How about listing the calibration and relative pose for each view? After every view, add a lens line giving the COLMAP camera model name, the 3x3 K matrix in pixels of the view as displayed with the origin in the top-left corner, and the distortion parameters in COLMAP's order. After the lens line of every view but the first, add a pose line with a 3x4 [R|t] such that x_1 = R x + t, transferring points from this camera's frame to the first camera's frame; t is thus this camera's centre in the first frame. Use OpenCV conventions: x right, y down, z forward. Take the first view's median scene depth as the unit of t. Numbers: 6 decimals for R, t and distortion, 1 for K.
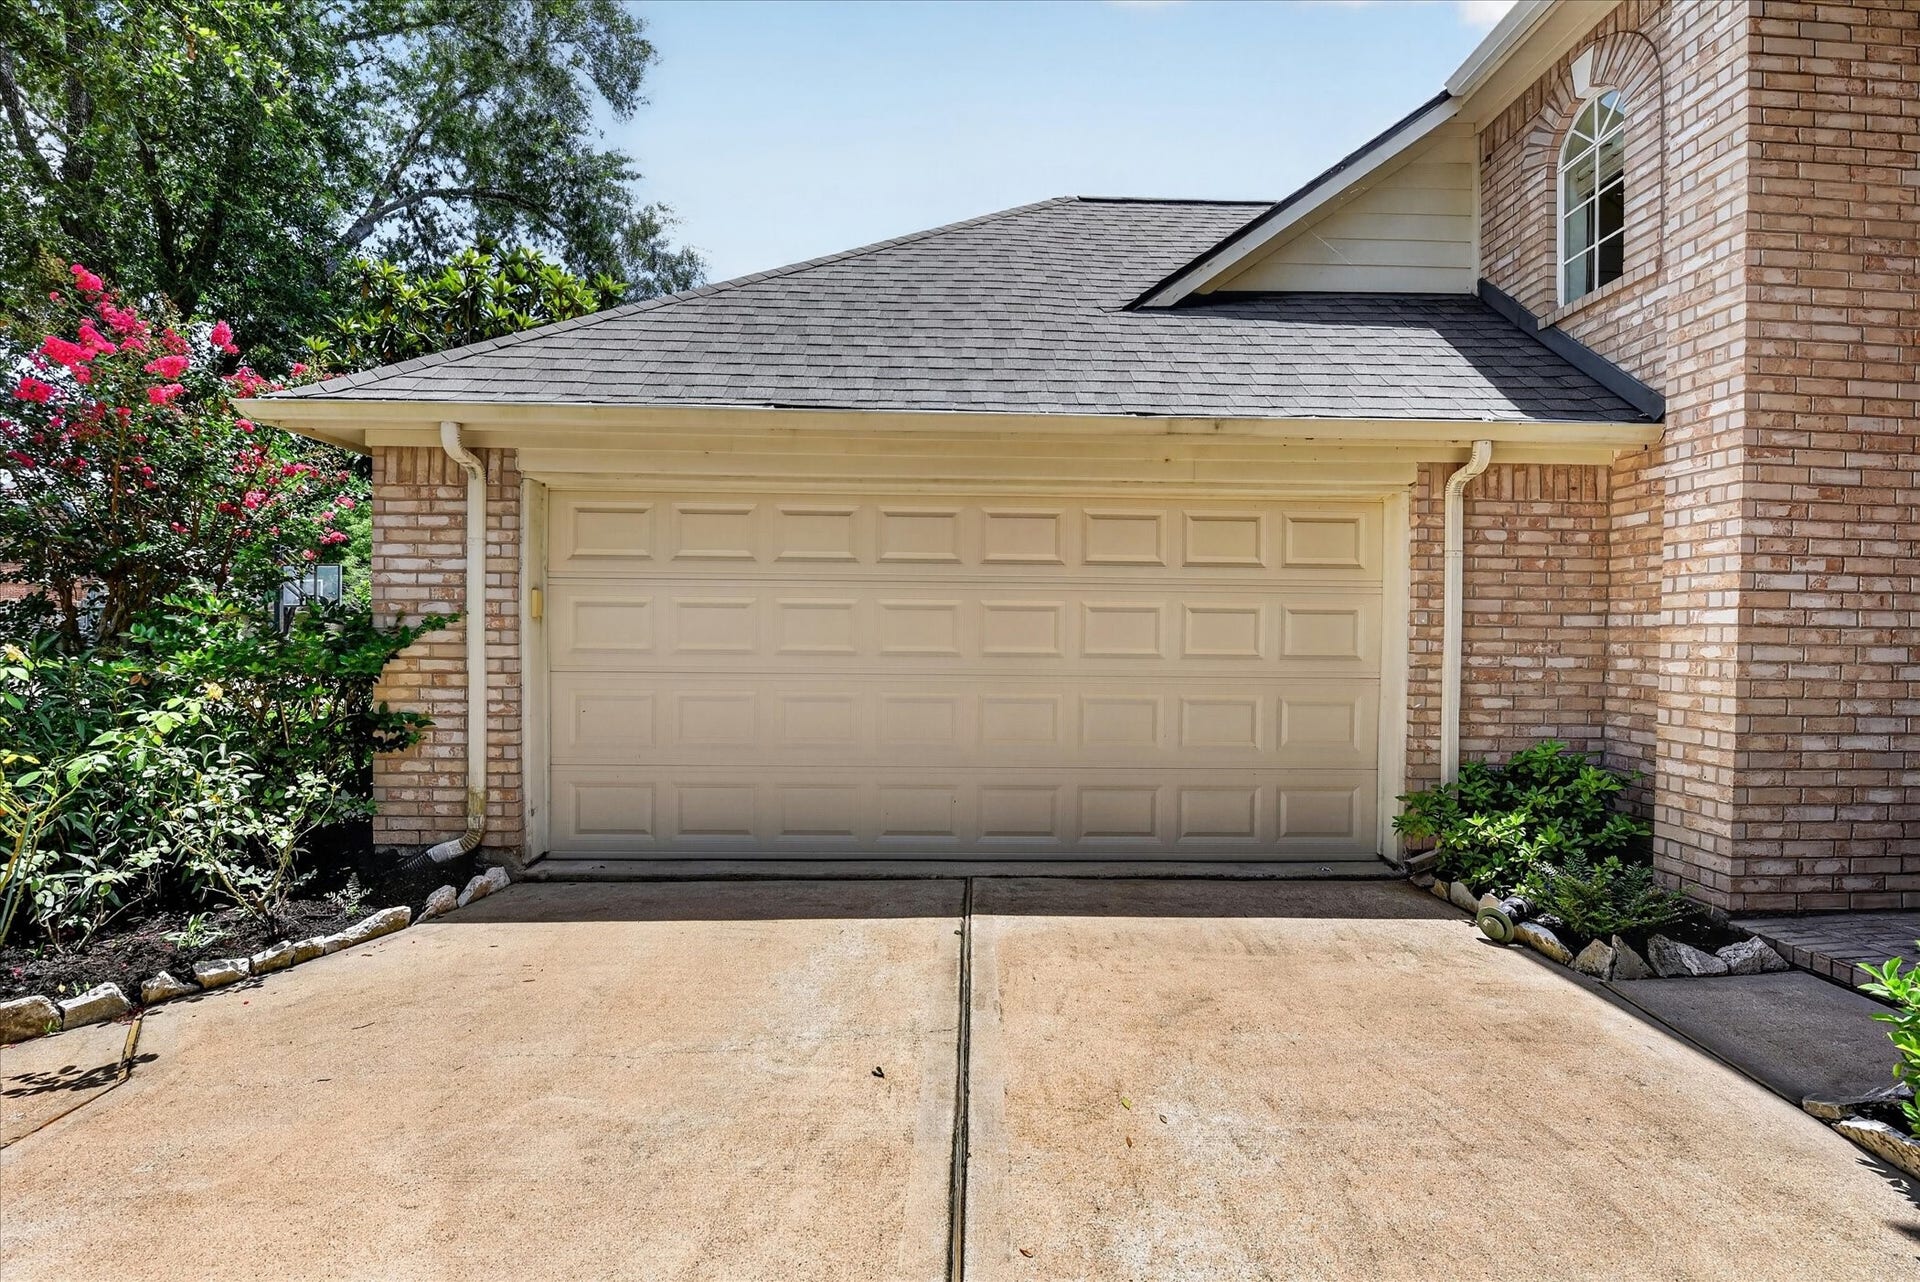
lens RADIAL K [[839.8, 0, 969.0], [0, 839.8, 633.2], [0, 0, 1]] dist [-0.014868, -0.001276]
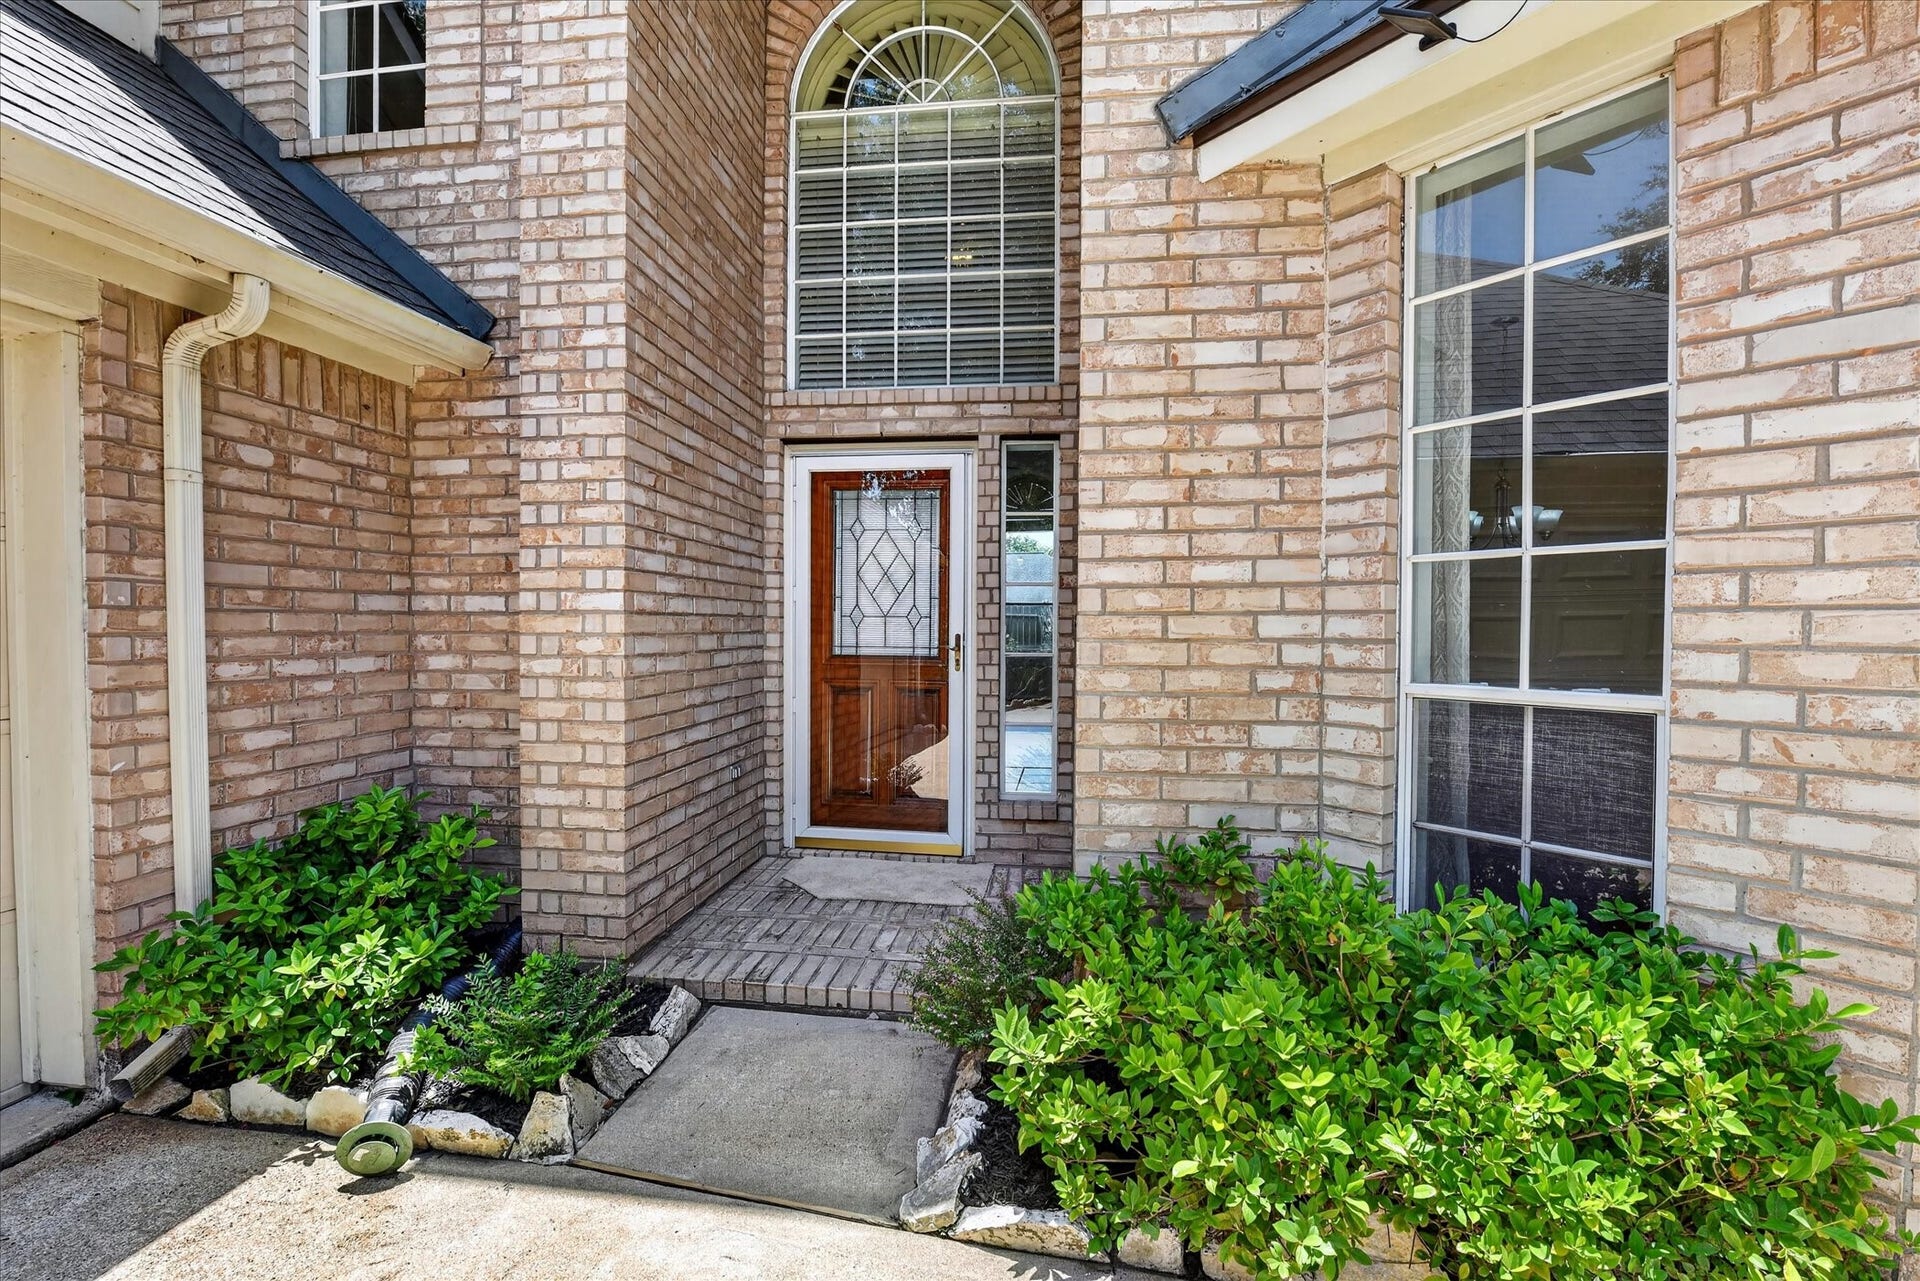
lens RADIAL K [[839.8, 0, 952.1], [0, 839.8, 647.7], [0, 0, 1]] dist [-0.014868, -0.001276]
pose [[0.161148, -0.040044, 0.986117, 0.132079], [-0.002594, 0.999156, 0.040998, -0.007301], [-0.986927, -0.009165, 0.160908, 0.436894]]
